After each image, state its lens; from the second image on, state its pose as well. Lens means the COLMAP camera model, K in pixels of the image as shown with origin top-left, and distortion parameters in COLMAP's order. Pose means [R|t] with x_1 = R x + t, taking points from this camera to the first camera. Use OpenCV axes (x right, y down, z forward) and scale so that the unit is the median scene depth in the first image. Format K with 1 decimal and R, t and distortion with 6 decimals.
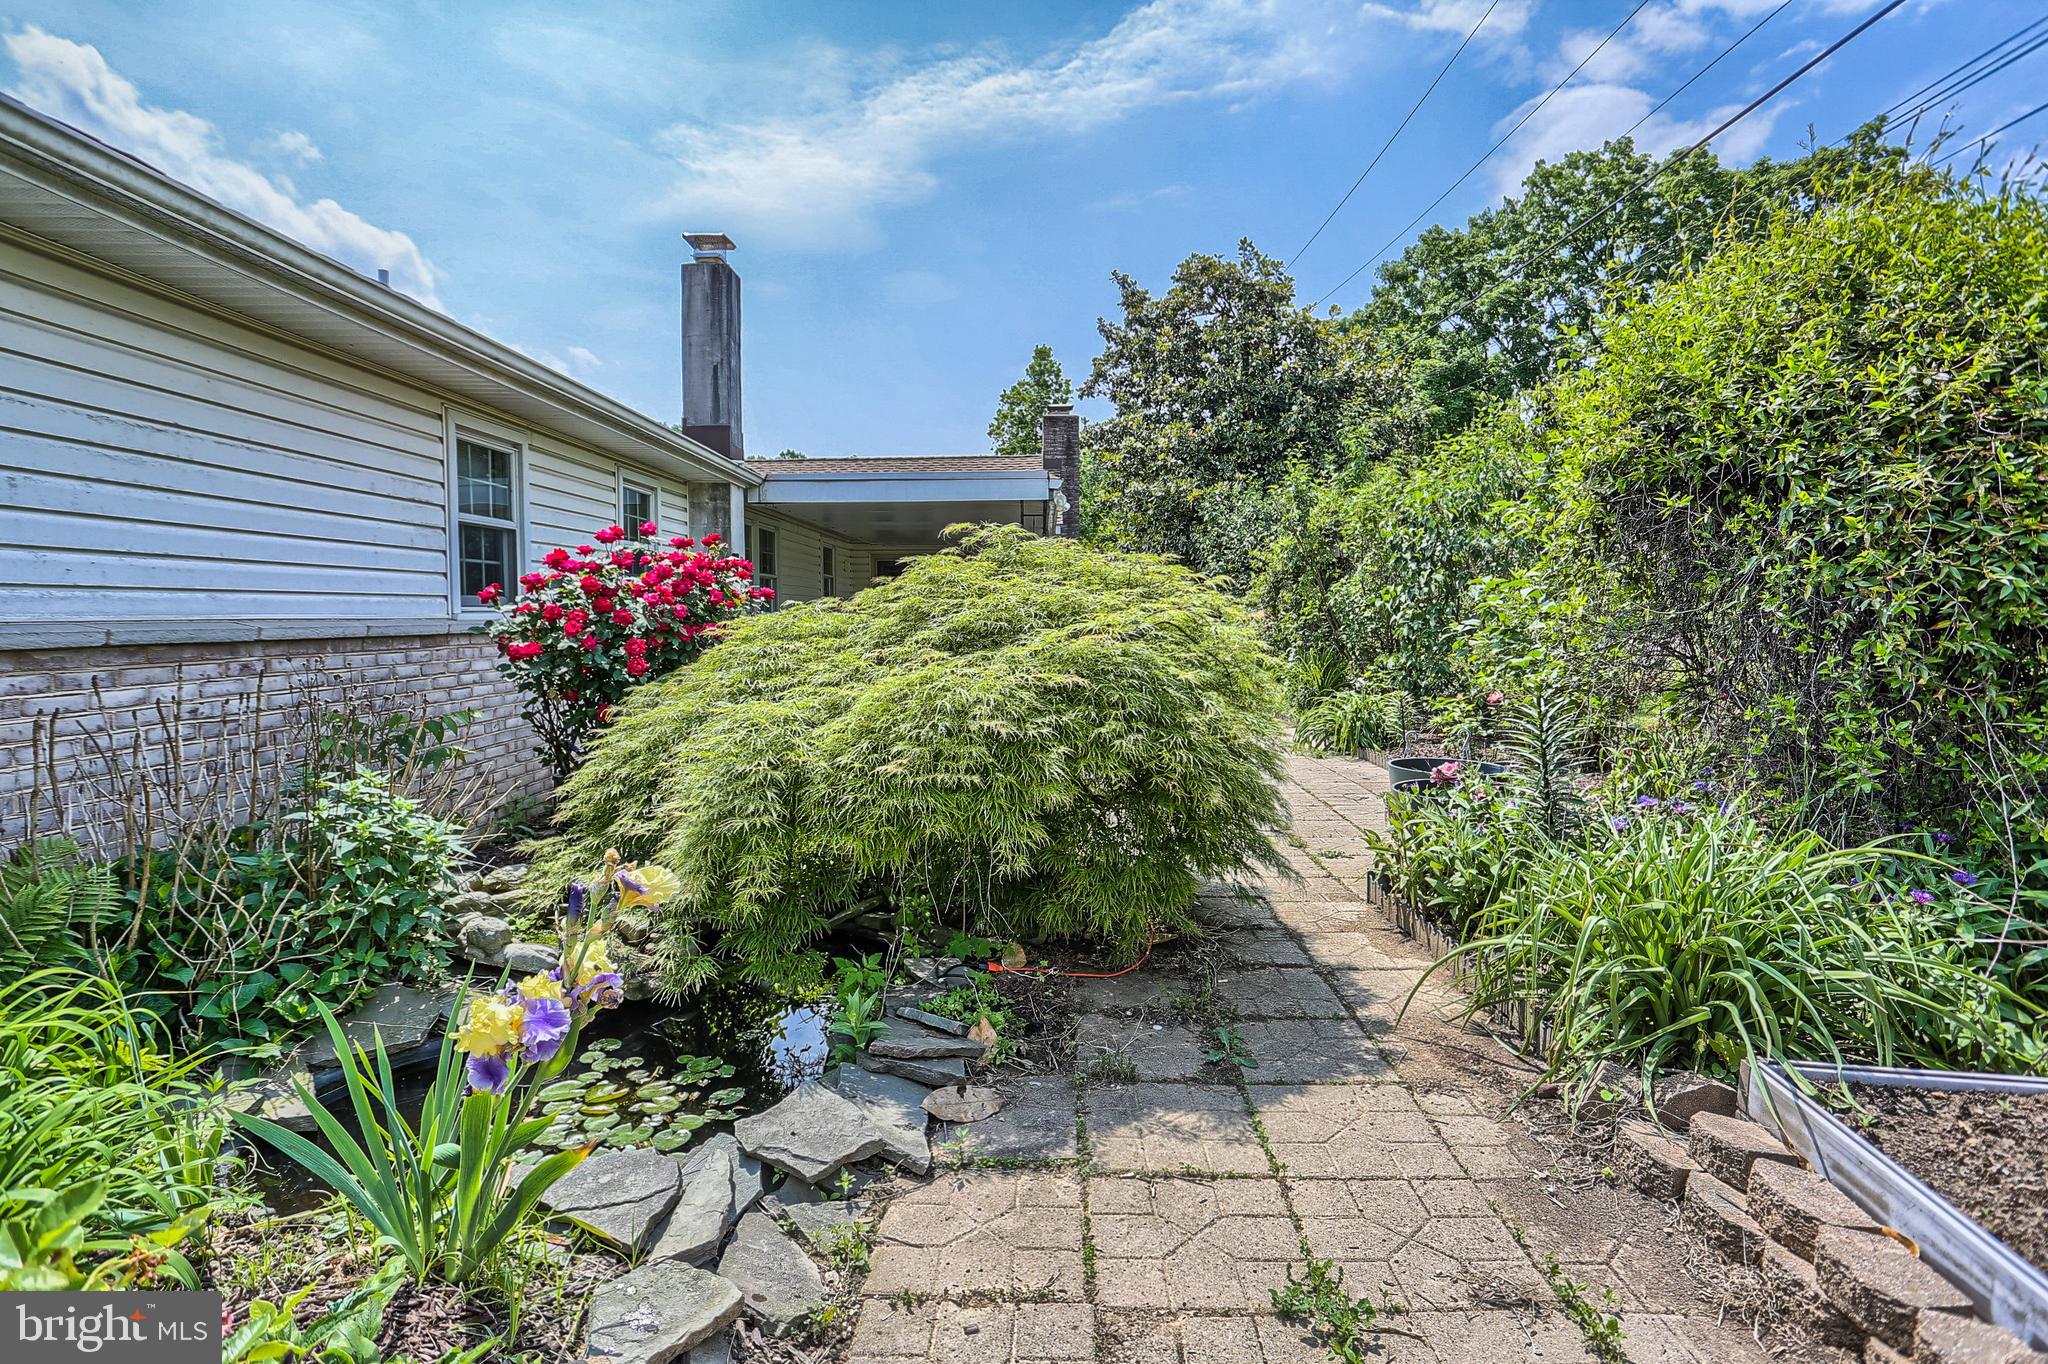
lens RADIAL K [[1052.1, 0, 1019.6], [0, 1052.1, 675.4], [0, 0, 1]] dist [-0.083850, 0.041956]
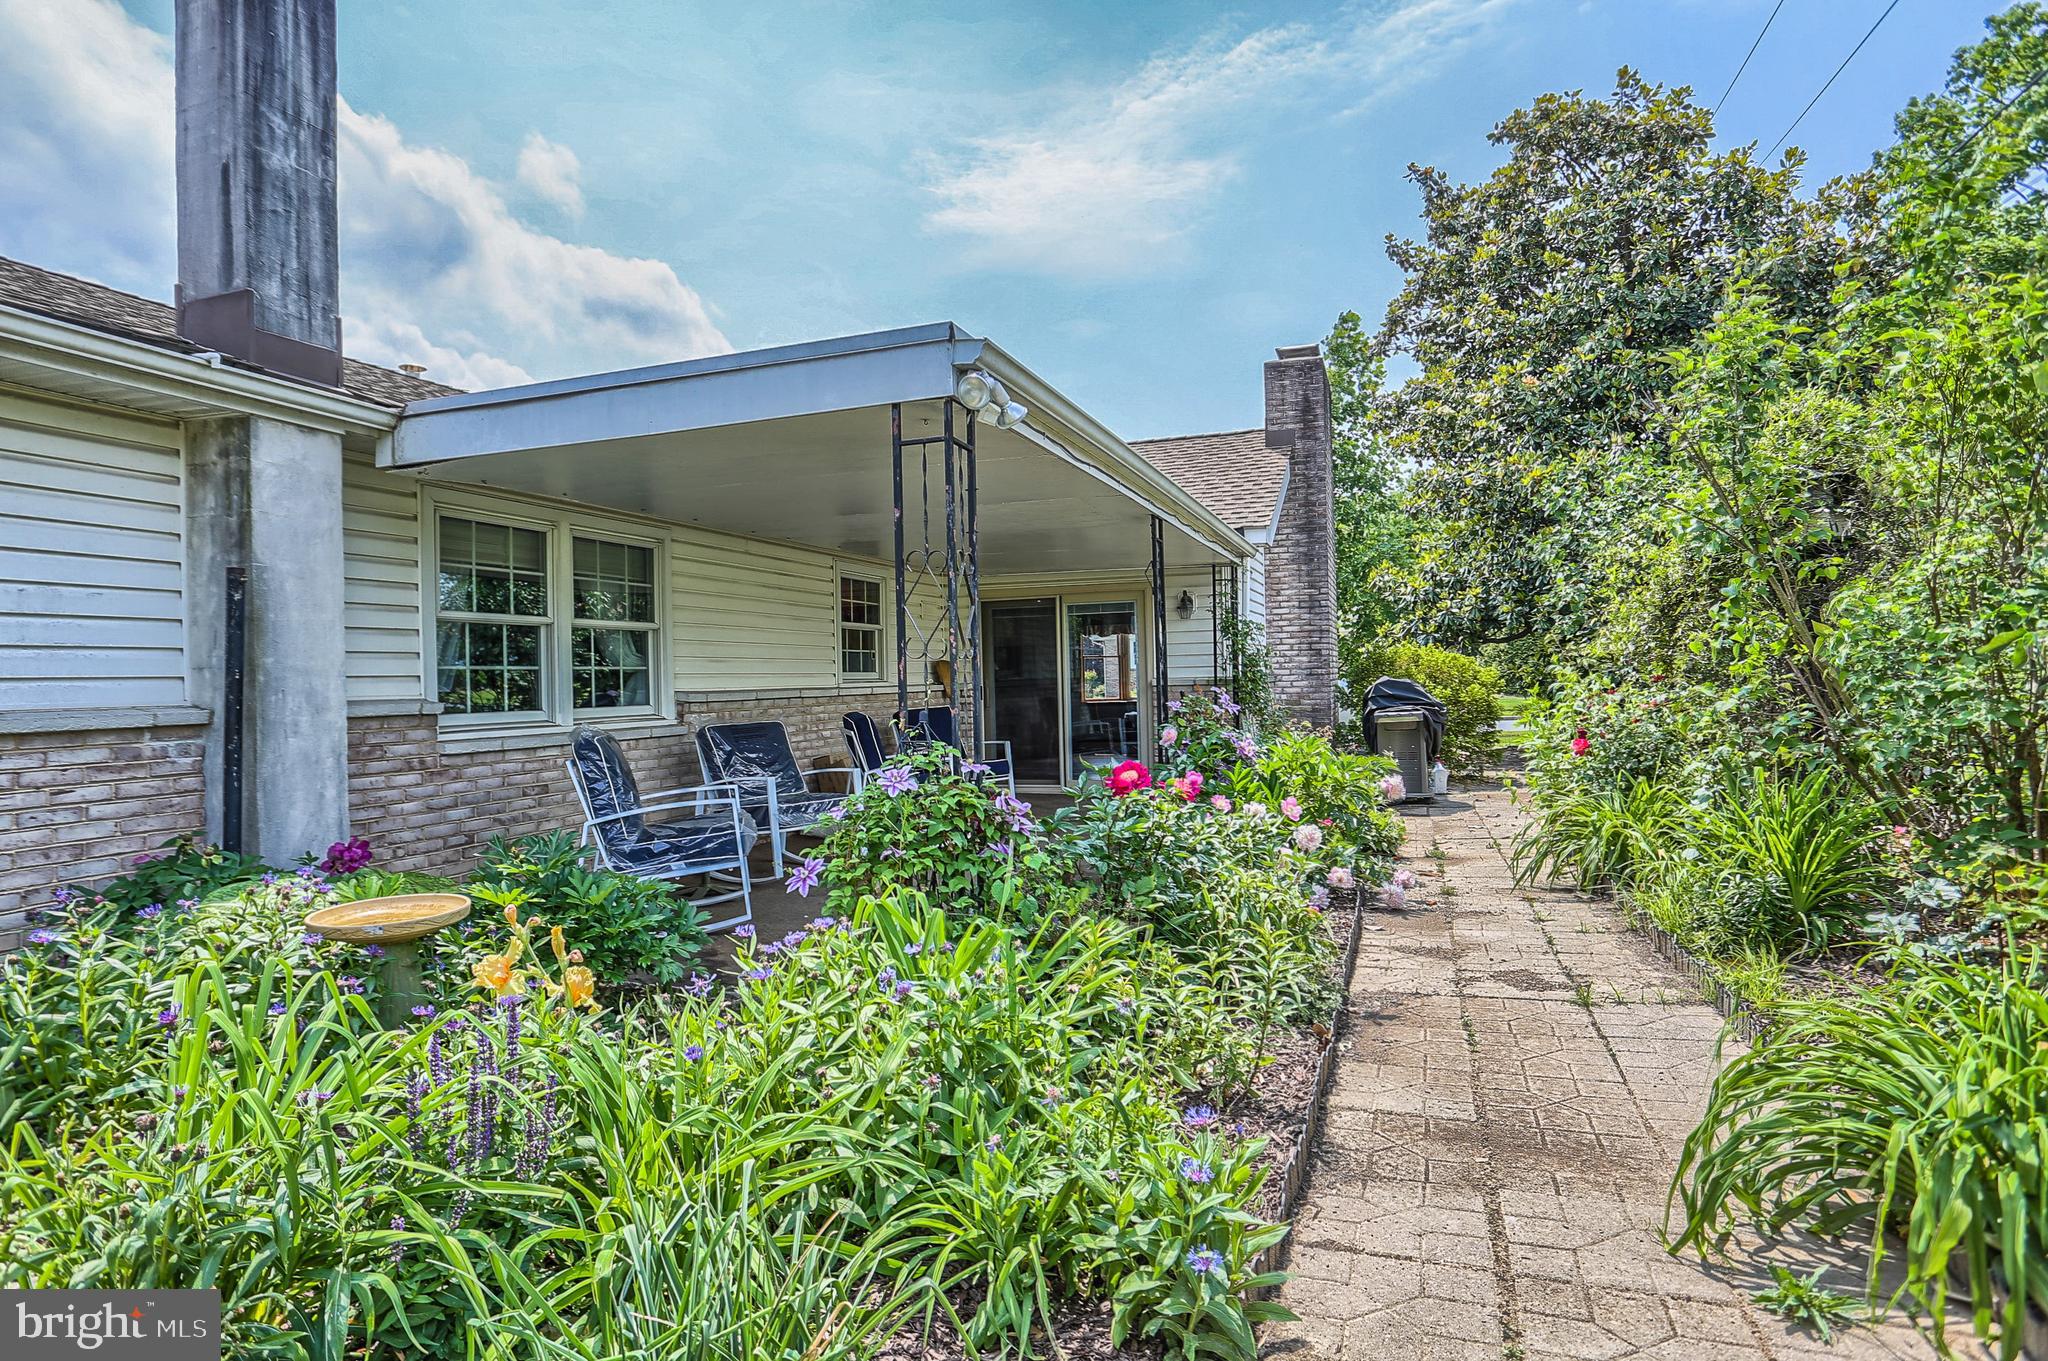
lens RADIAL K [[1091.3, 0, 1024.0], [0, 1091.3, 680.5], [0, 0, 1]] dist [-0.074923, 0.040197]
pose [[0.943506, -0.010726, -0.331182, 0.088724], [-0.005912, 0.998772, -0.049190, -0.022062], [0.331303, 0.048369, 0.942284, 0.311545]]
